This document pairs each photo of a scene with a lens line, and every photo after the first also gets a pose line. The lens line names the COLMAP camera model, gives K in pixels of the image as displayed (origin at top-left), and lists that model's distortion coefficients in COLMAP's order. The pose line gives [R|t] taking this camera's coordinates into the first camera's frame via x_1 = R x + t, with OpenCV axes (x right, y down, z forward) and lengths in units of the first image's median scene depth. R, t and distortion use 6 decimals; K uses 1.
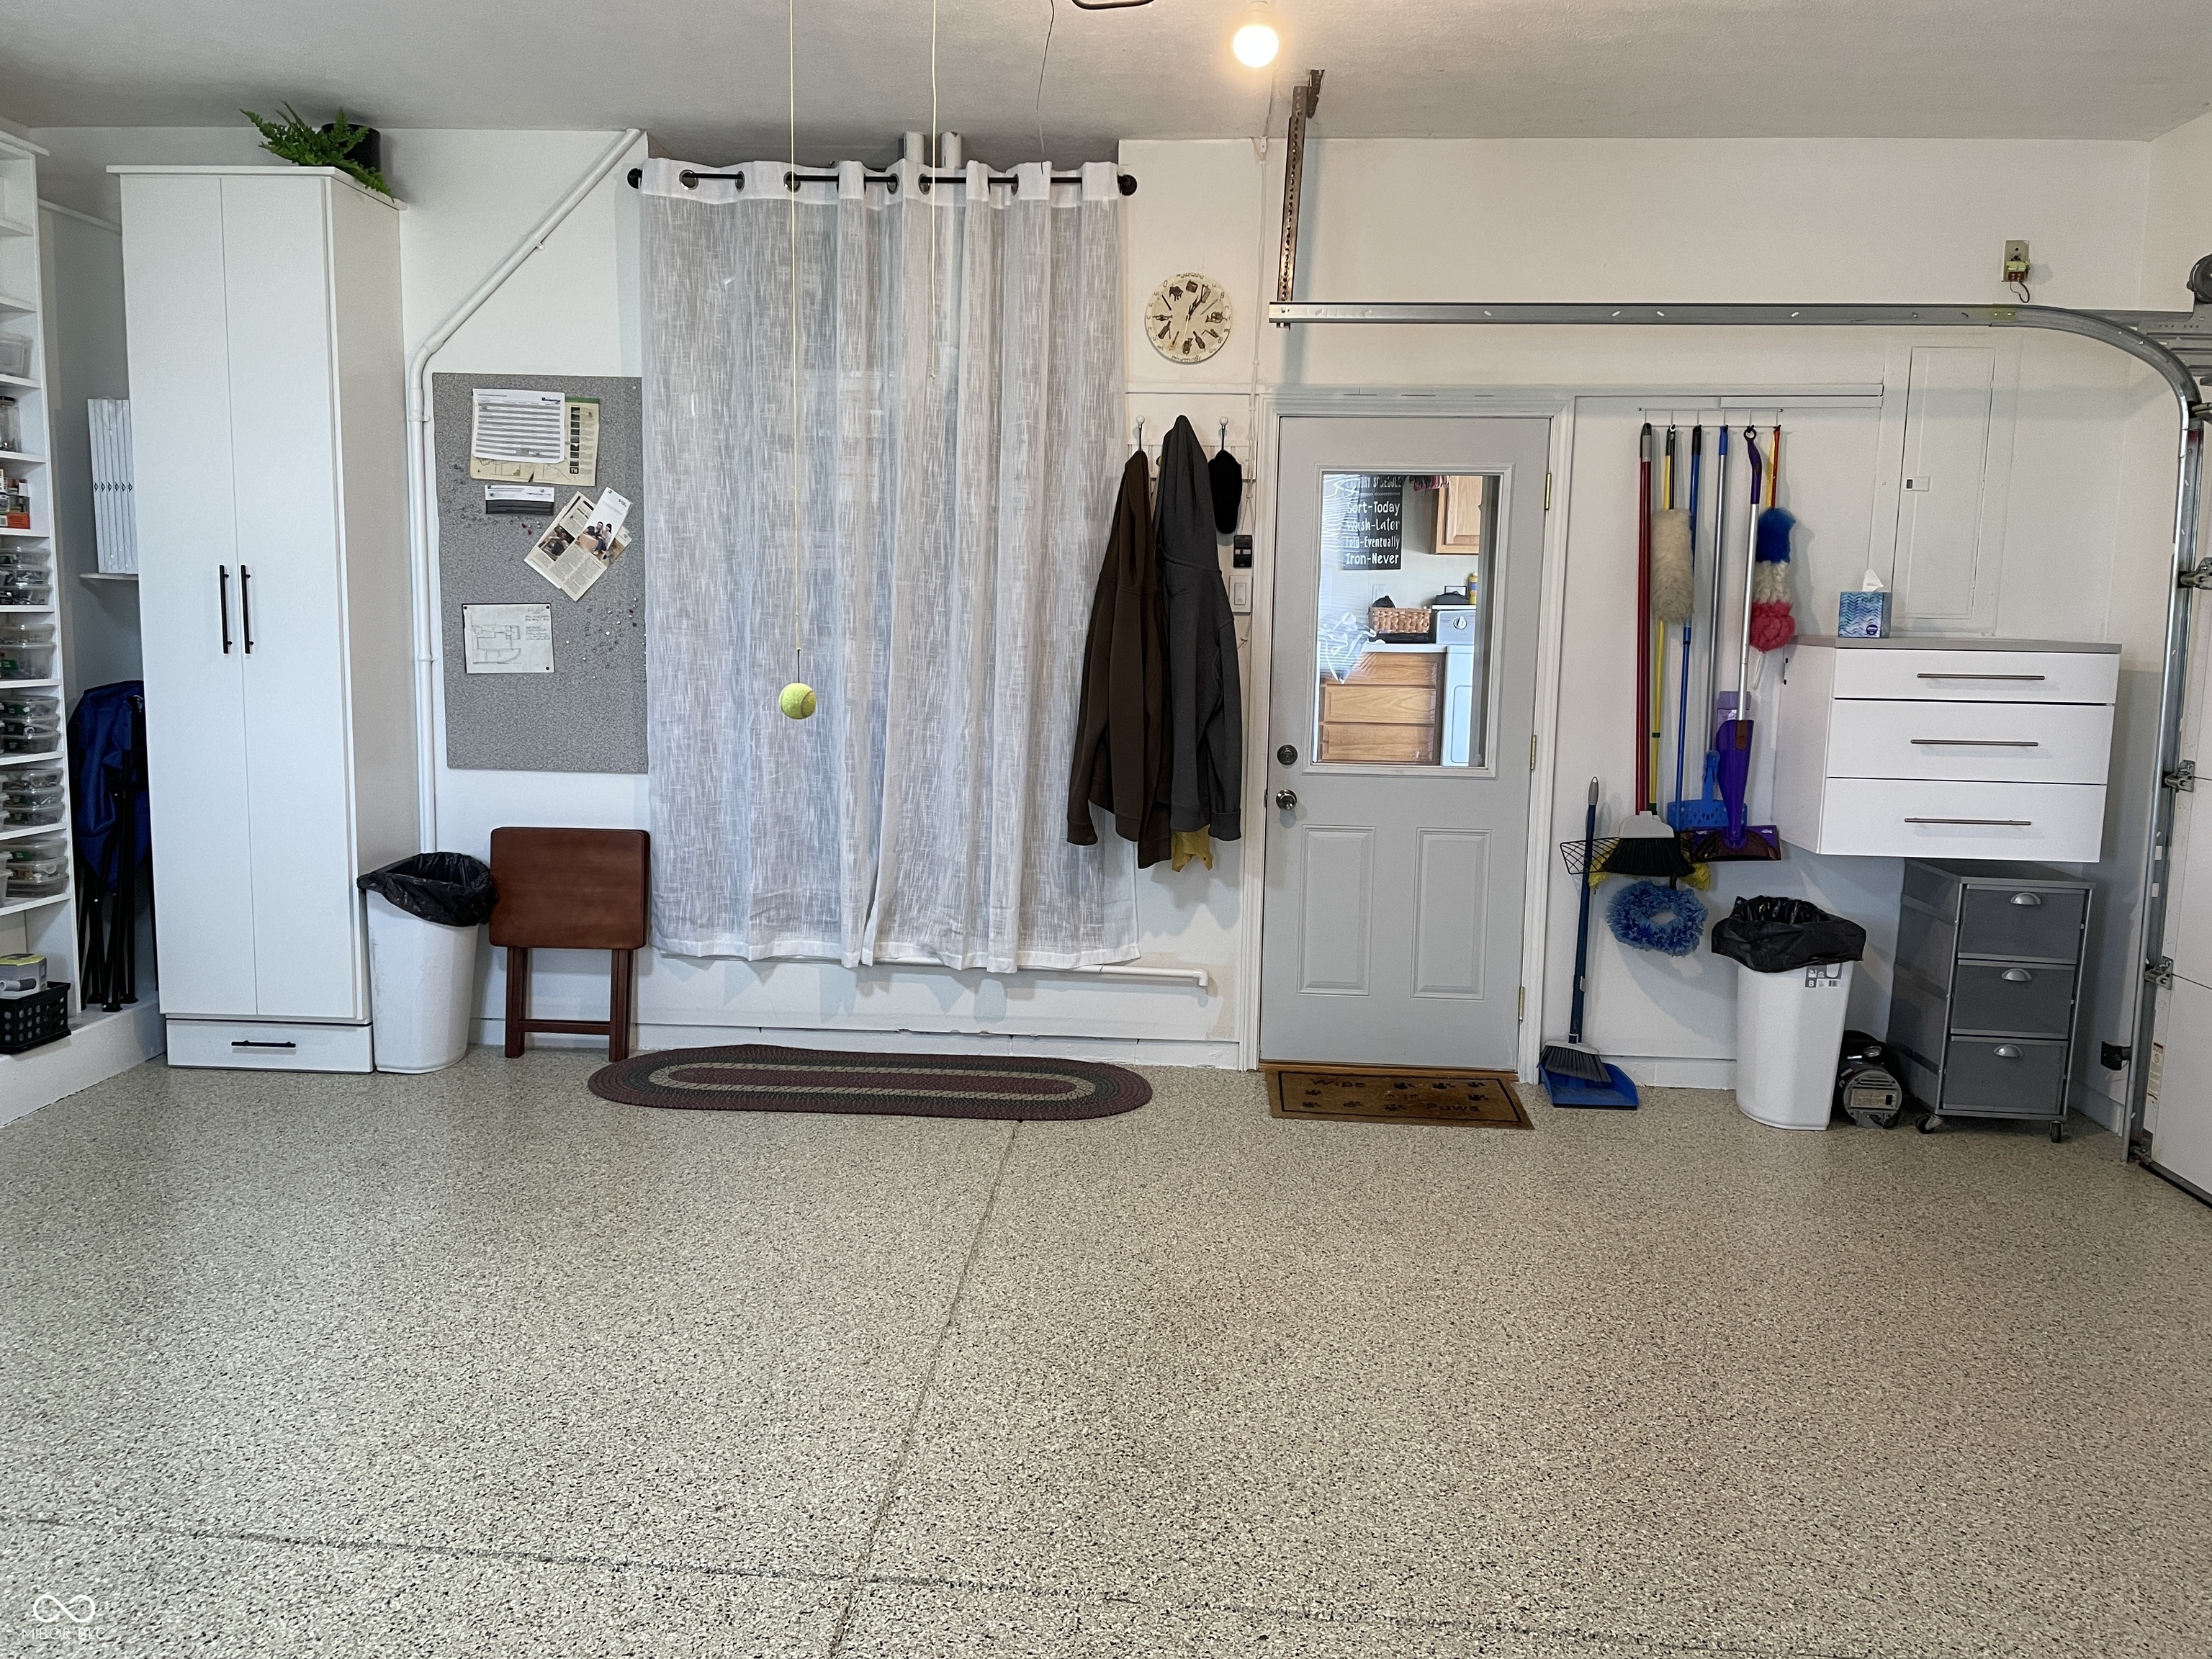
lens RADIAL K [[1649.3, 0, 1106.0], [0, 1649.3, 829.5], [0, 0, 1]] dist [0.043425, -0.041225]
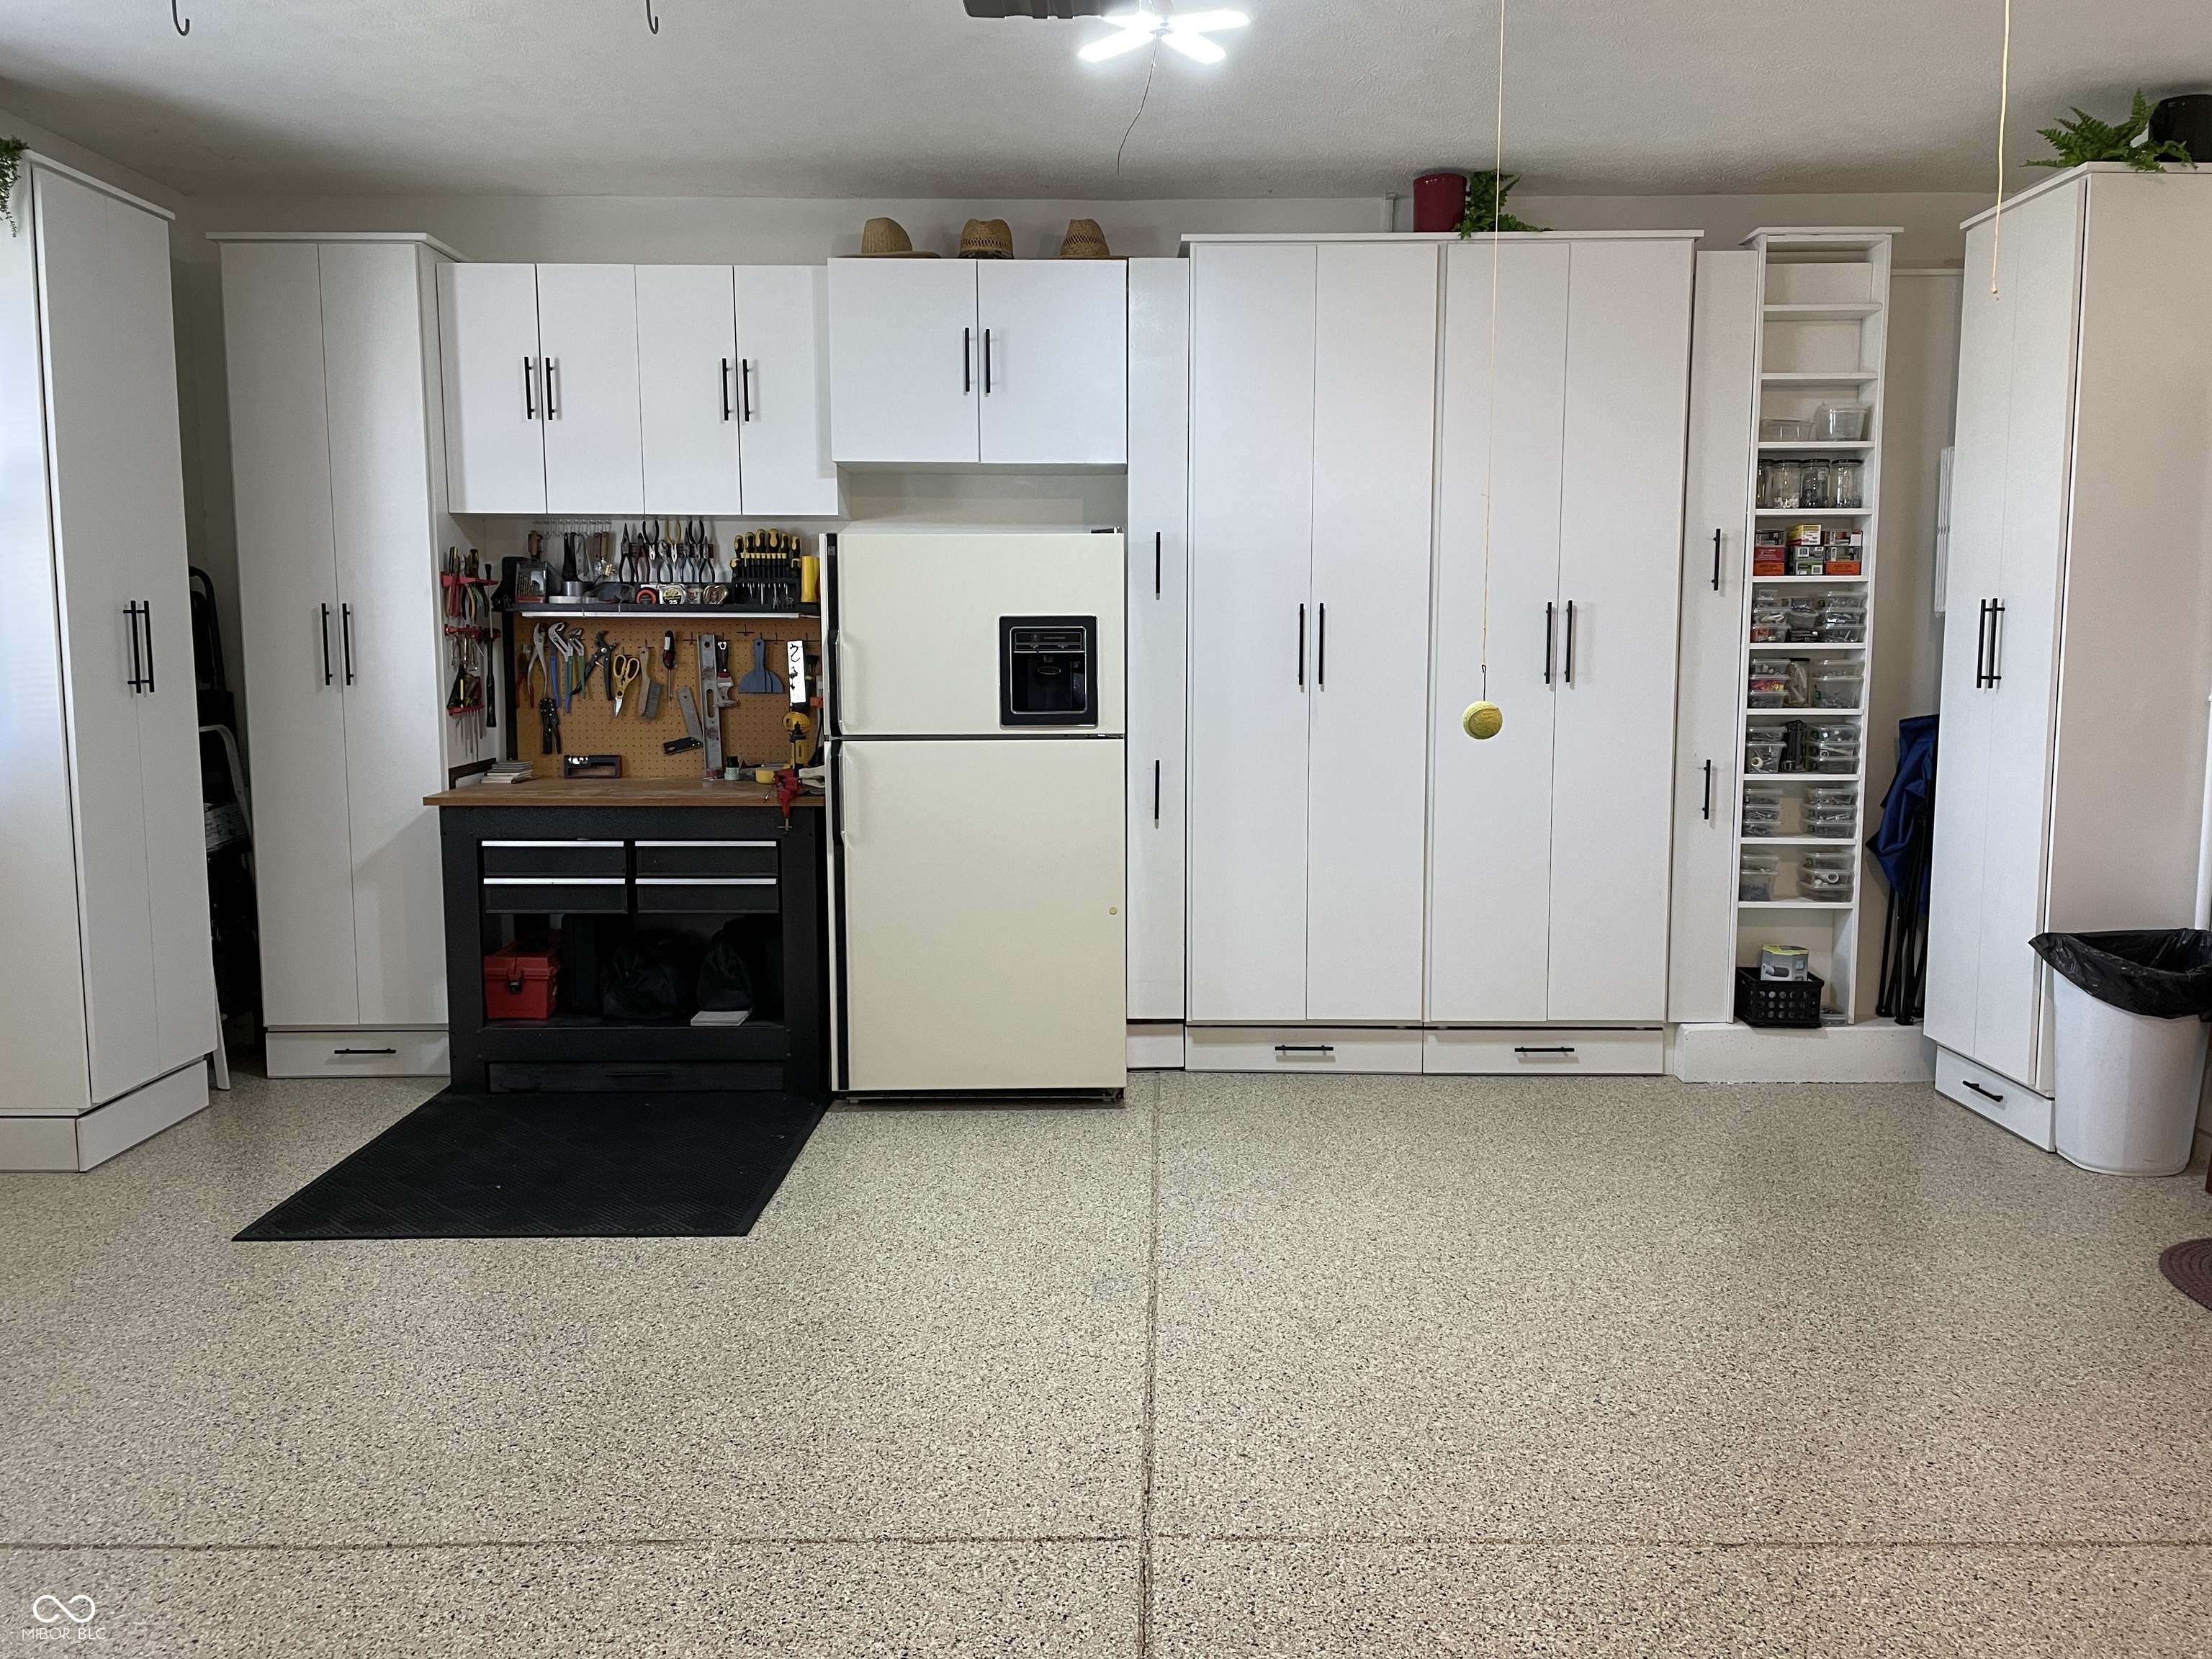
lens RADIAL K [[1649.3, 0, 1106.0], [0, 1649.3, 829.5], [0, 0, 1]] dist [0.043425, -0.041225]
pose [[0.050710, 0.096173, -0.994072, 0.456474], [-0.128867, 0.987662, 0.088979, -0.045766], [0.990364, 0.123591, 0.062478, 0.452268]]
